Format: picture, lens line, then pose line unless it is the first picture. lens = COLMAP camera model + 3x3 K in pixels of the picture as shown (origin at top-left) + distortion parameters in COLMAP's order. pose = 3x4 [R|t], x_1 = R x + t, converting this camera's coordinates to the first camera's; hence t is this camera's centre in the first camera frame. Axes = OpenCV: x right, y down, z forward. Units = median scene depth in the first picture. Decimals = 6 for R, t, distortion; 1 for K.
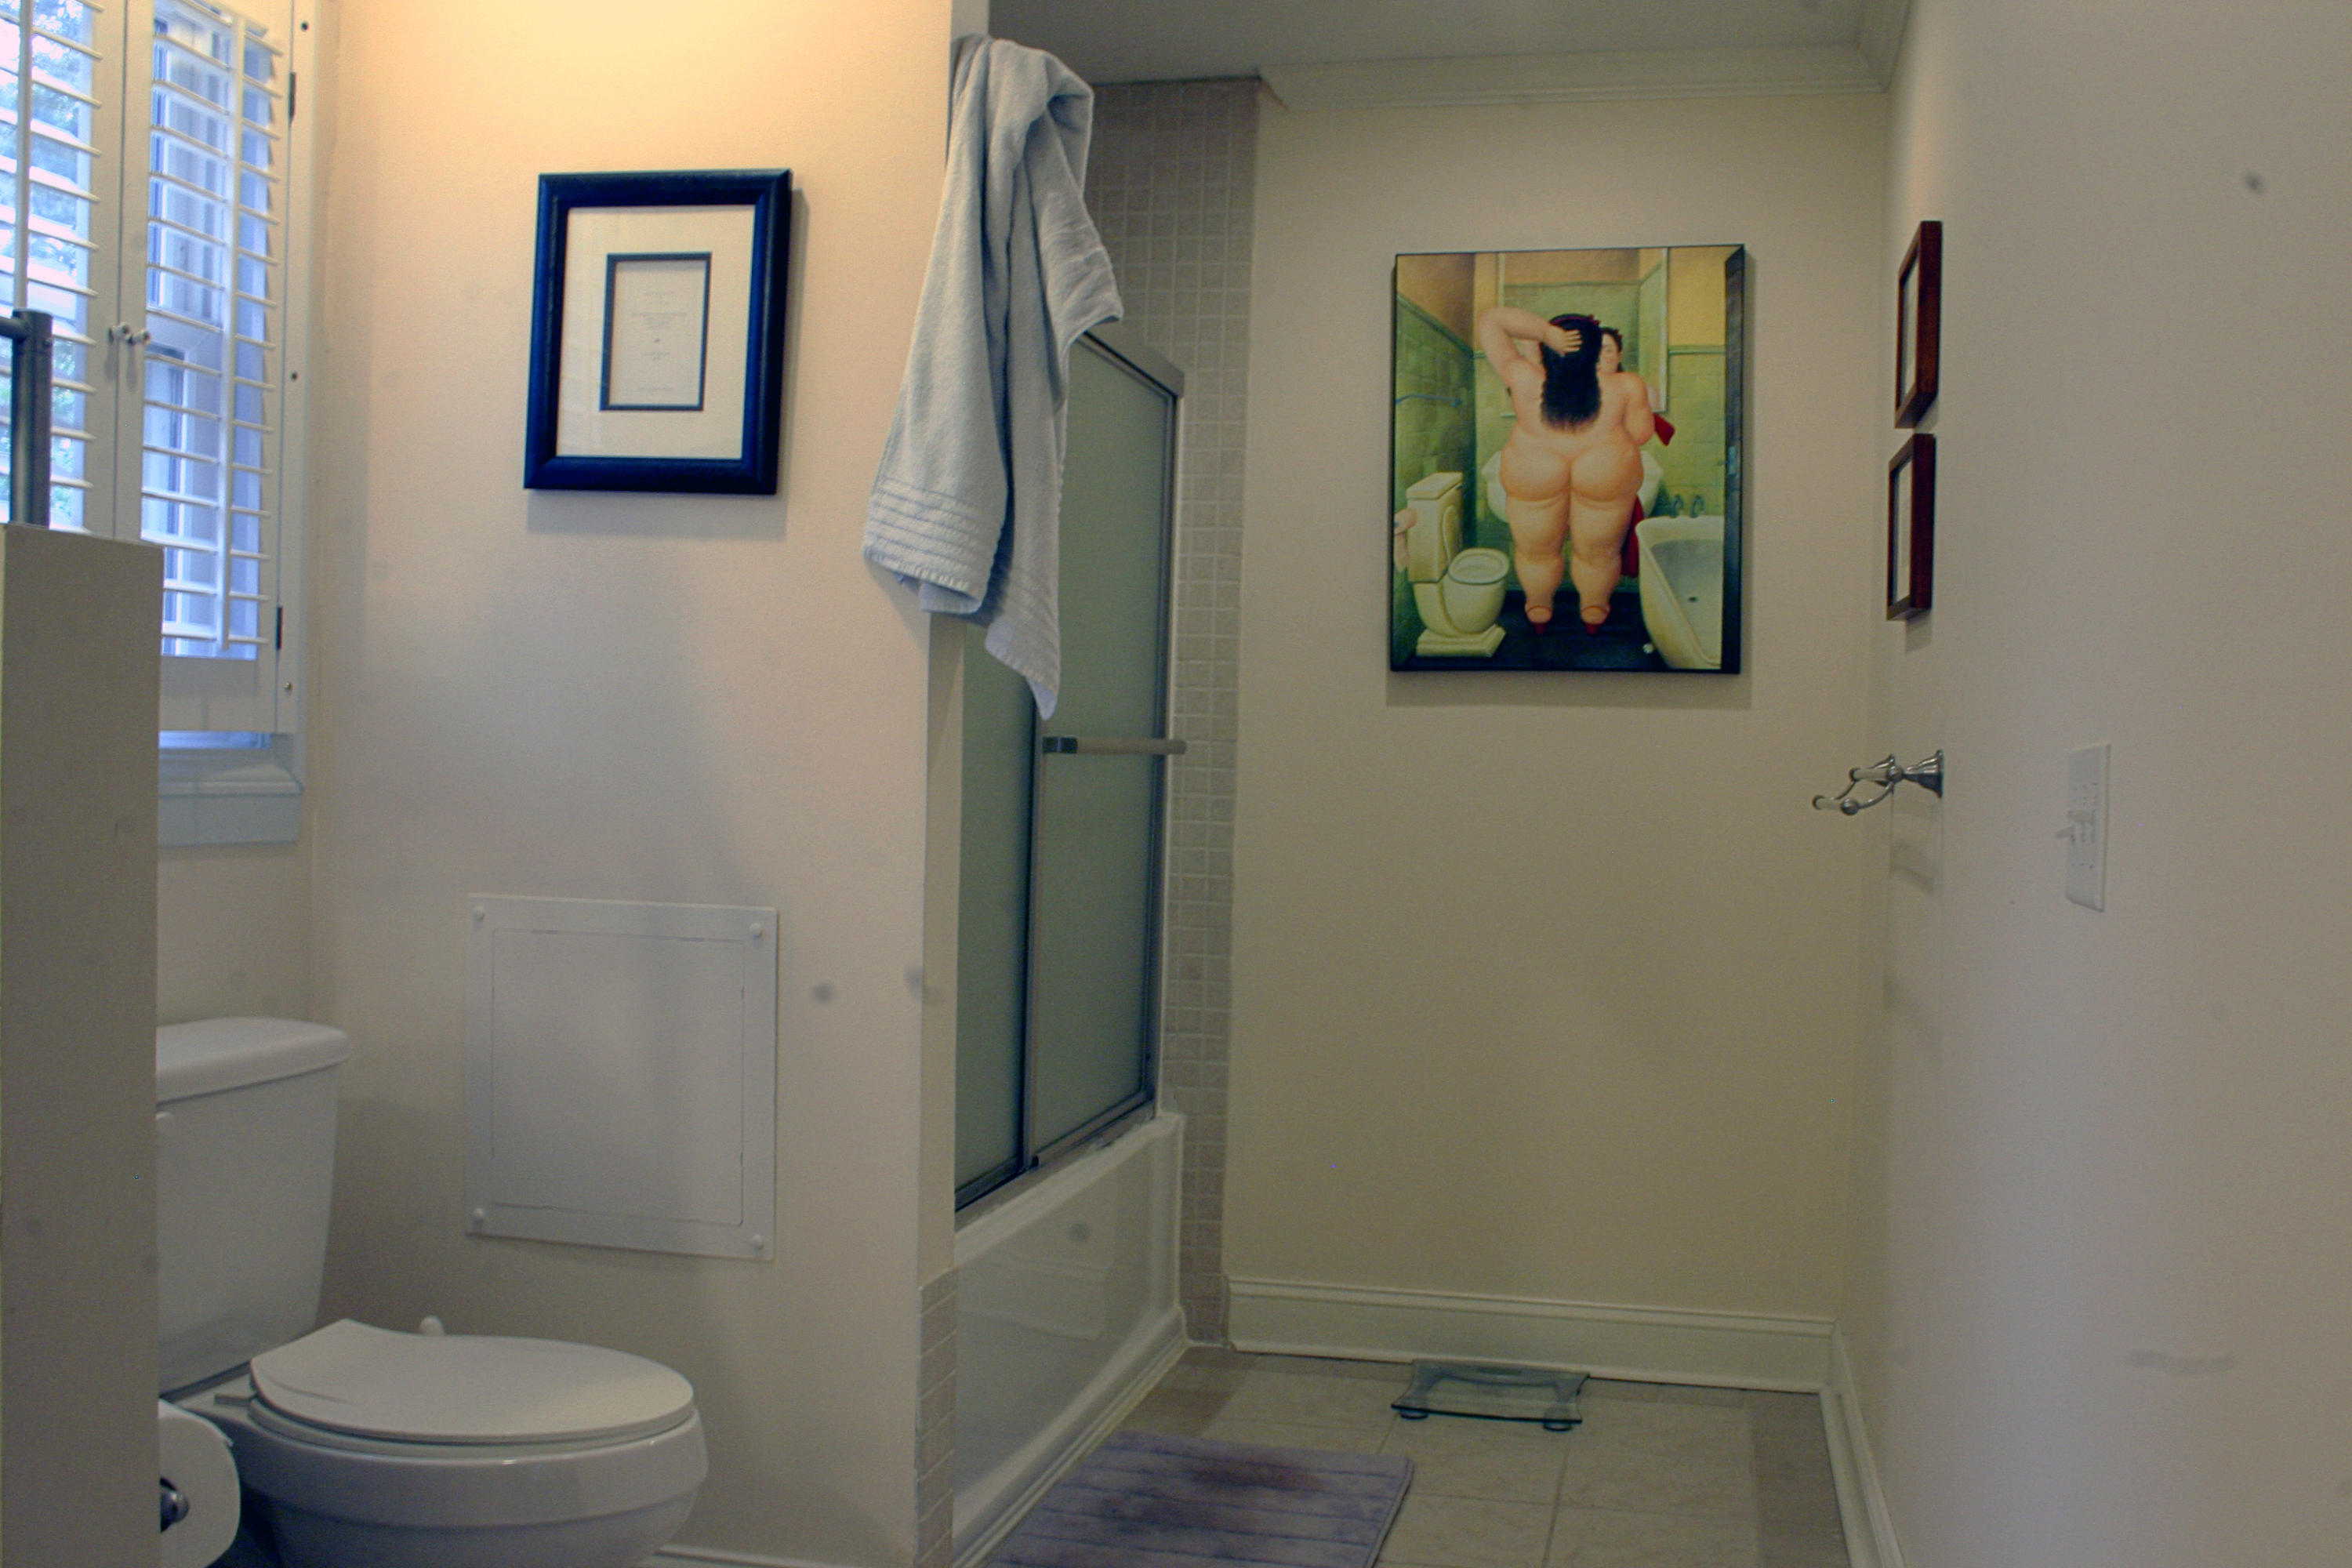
lens RADIAL K [[2230.0, 0, 1176.0], [0, 2230.0, 784.0], [0, 0, 1]] dist [-0.140185, 0.187727]
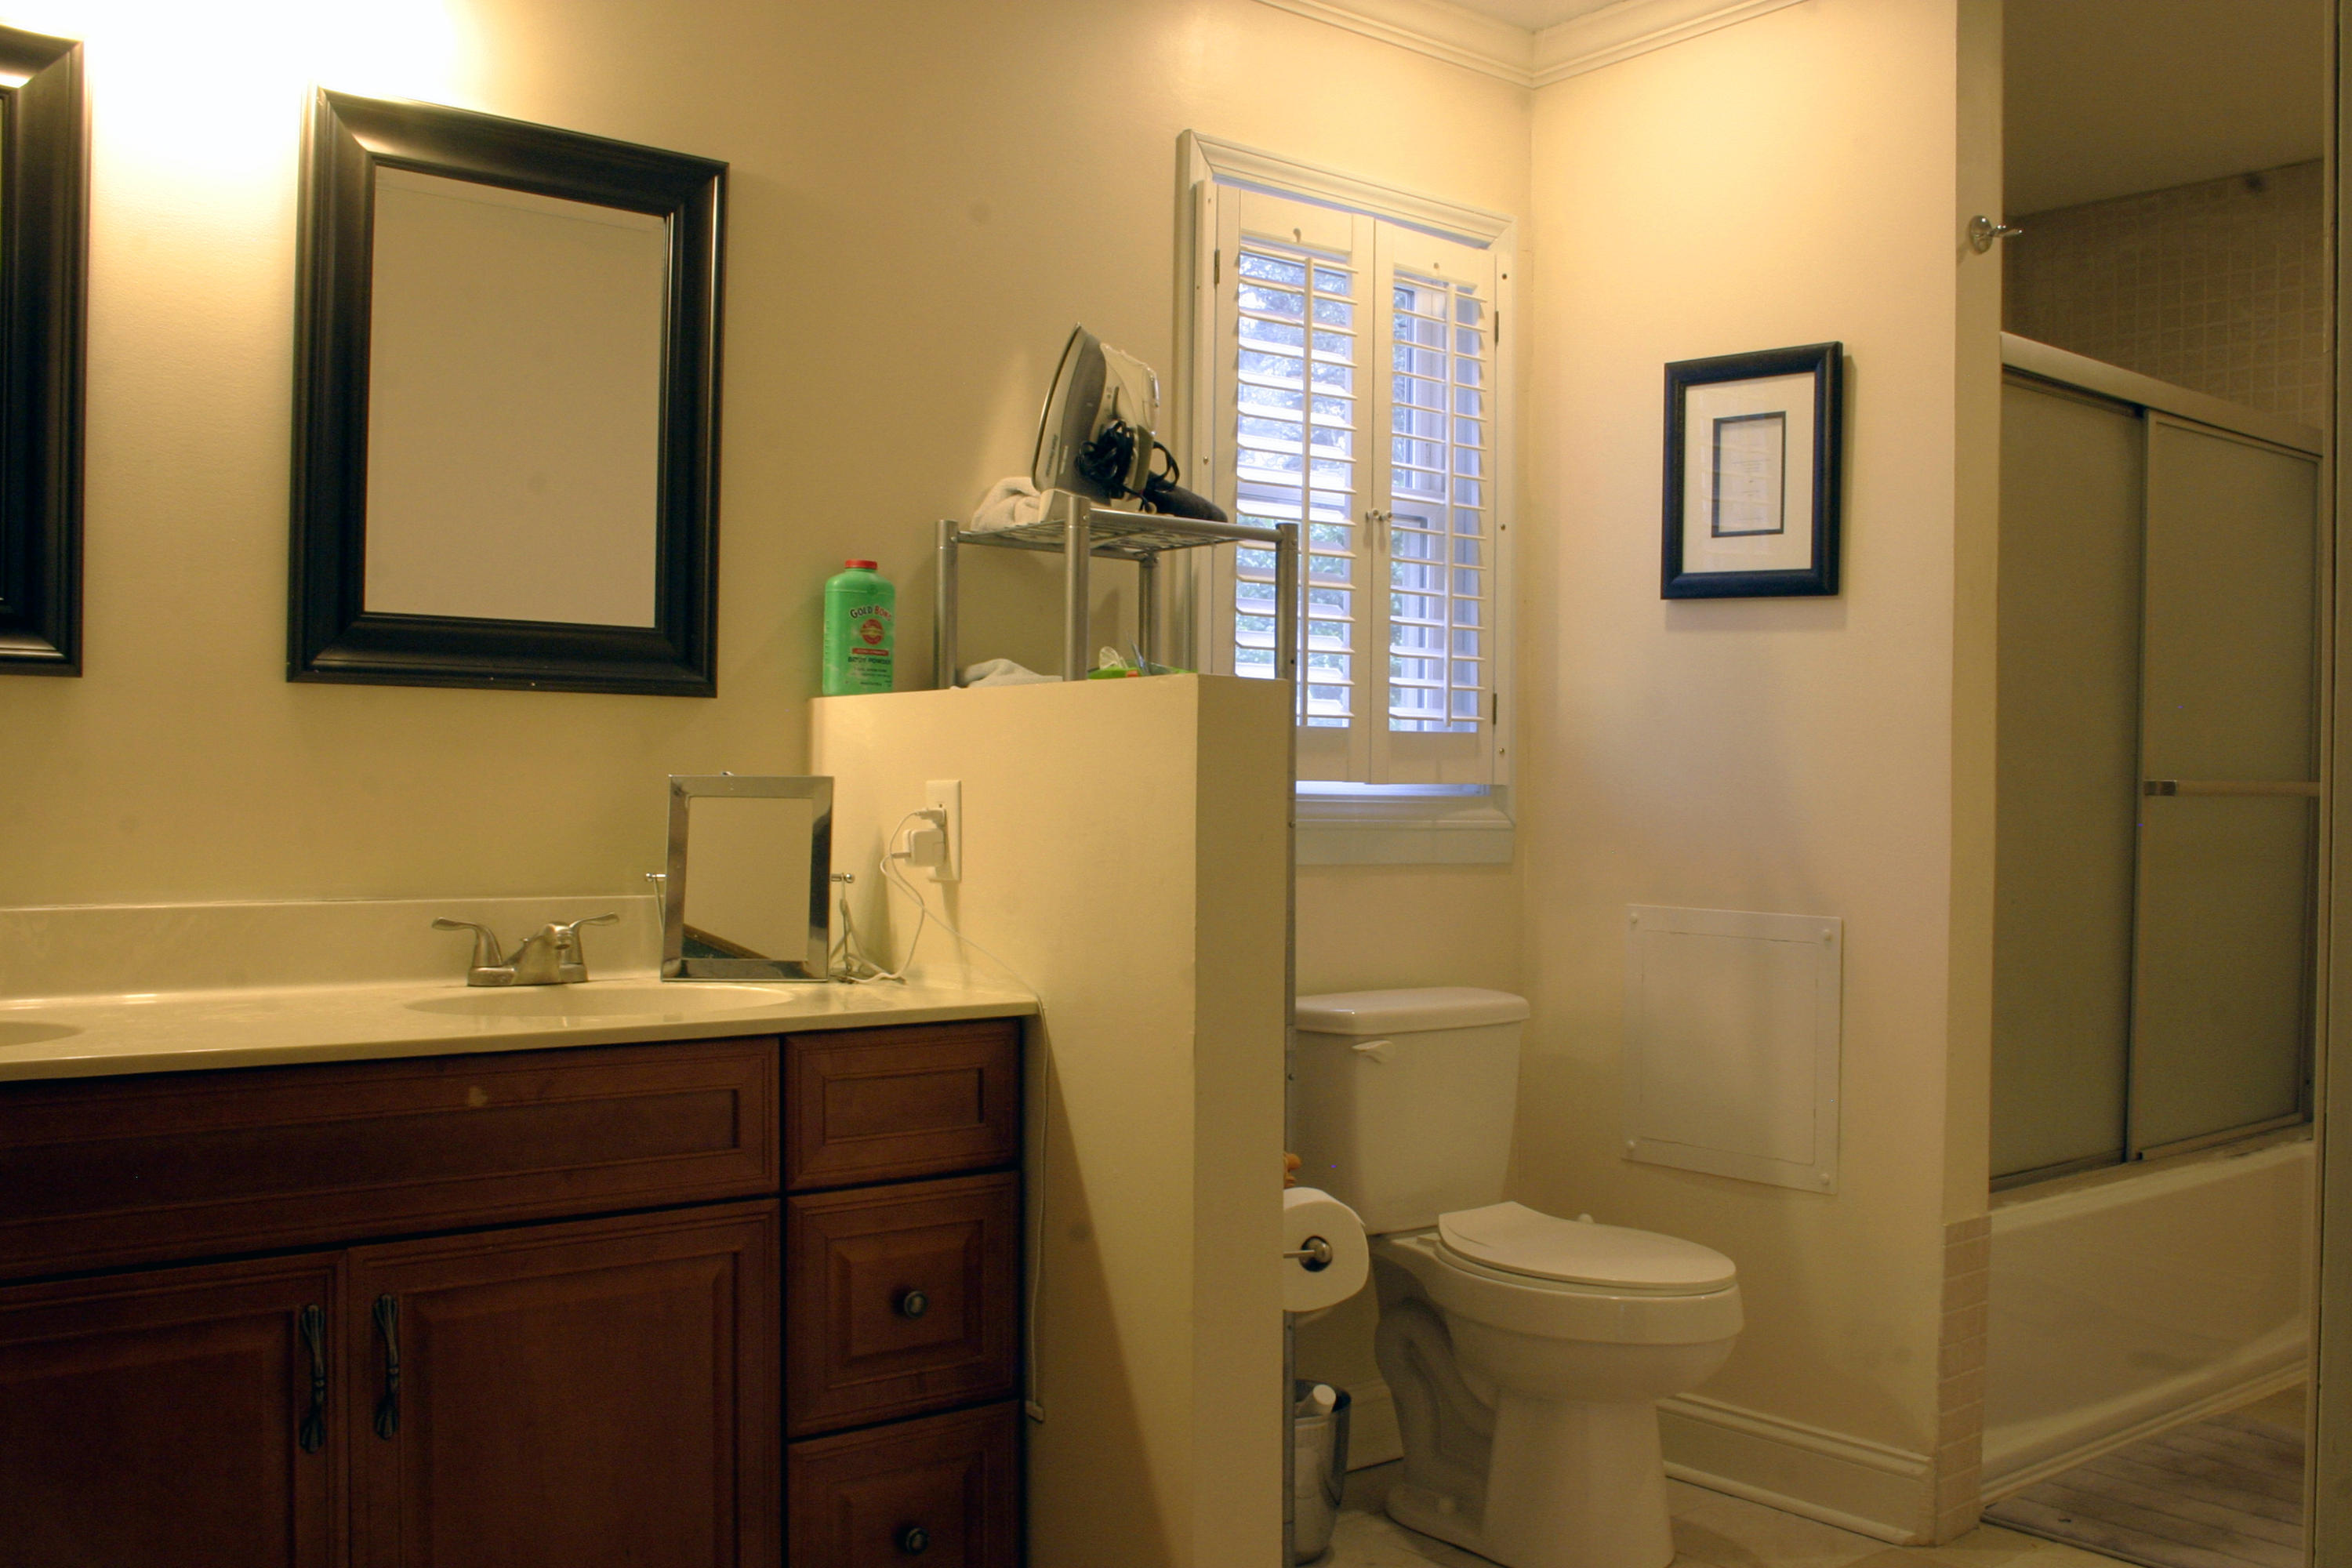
lens RADIAL K [[2359.2, 0, 1176.0], [0, 2359.2, 784.0], [0, 0, 1]] dist [0.000242, -0.002756]
pose [[0.792525, -0.012060, -0.609720, 0.347989], [-0.003125, 0.999711, -0.023836, 0.012767], [0.609832, 0.020796, 0.792258, -0.315417]]
